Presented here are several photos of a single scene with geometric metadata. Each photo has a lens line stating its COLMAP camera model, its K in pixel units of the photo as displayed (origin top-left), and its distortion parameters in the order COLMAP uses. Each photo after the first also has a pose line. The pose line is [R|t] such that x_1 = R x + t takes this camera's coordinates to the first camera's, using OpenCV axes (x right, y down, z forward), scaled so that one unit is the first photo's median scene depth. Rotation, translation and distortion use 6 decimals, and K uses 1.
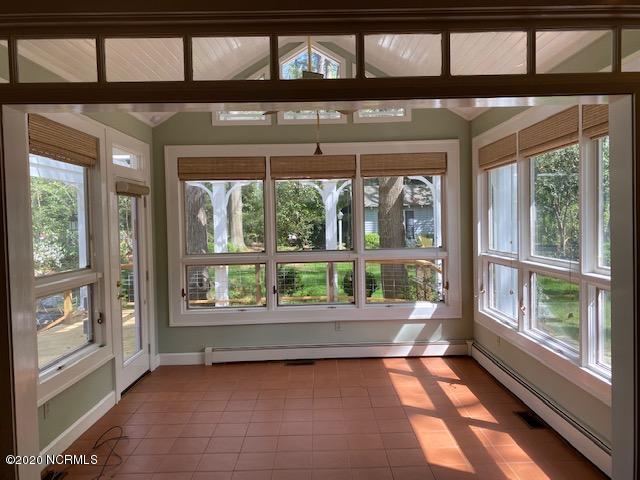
lens RADIAL K [[489.6, 0, 322.6], [0, 489.6, 236.4], [0, 0, 1]] dist [0.006456, 0.003637]
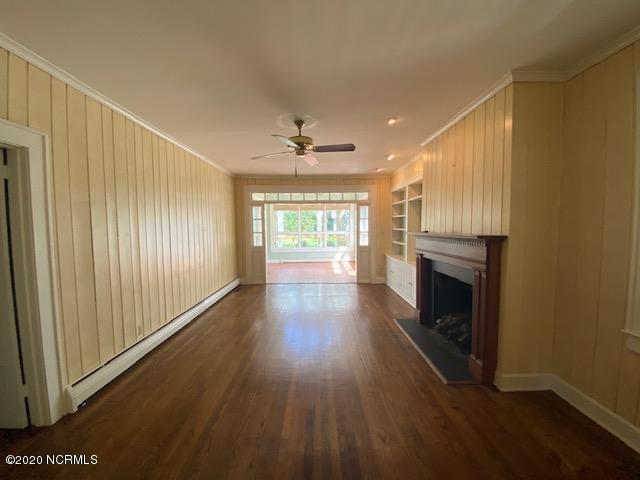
lens RADIAL K [[258.9, 0, 320.0], [0, 258.9, 240.0], [0, 0, 1]] dist [0.144819, -0.000026]
pose [[0.999898, 0.014097, -0.002311, 0.046719], [-0.014032, 0.999563, 0.026008, 0.044448], [0.002676, -0.025972, 0.999659, -0.885827]]
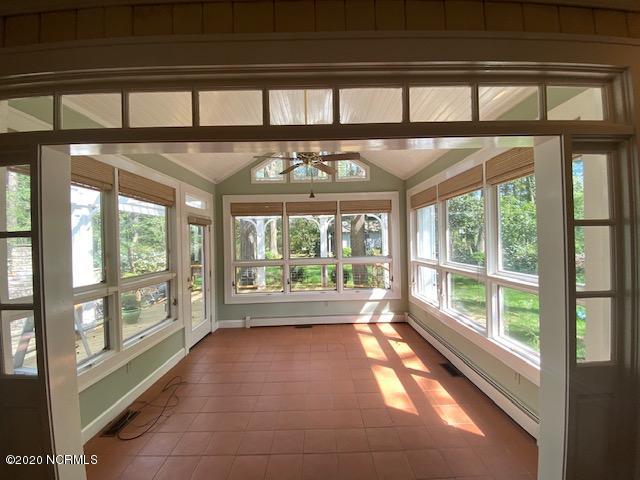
lens RADIAL K [[259.1, 0, 320.0], [0, 259.1, 240.0], [0, 0, 1]] dist [-0.000879, -0.000089]
pose [[0.999994, -0.001861, -0.002901, 0.013087], [0.001767, 0.999491, -0.031850, -0.004270], [0.002958, 0.031845, 0.999488, 0.124880]]
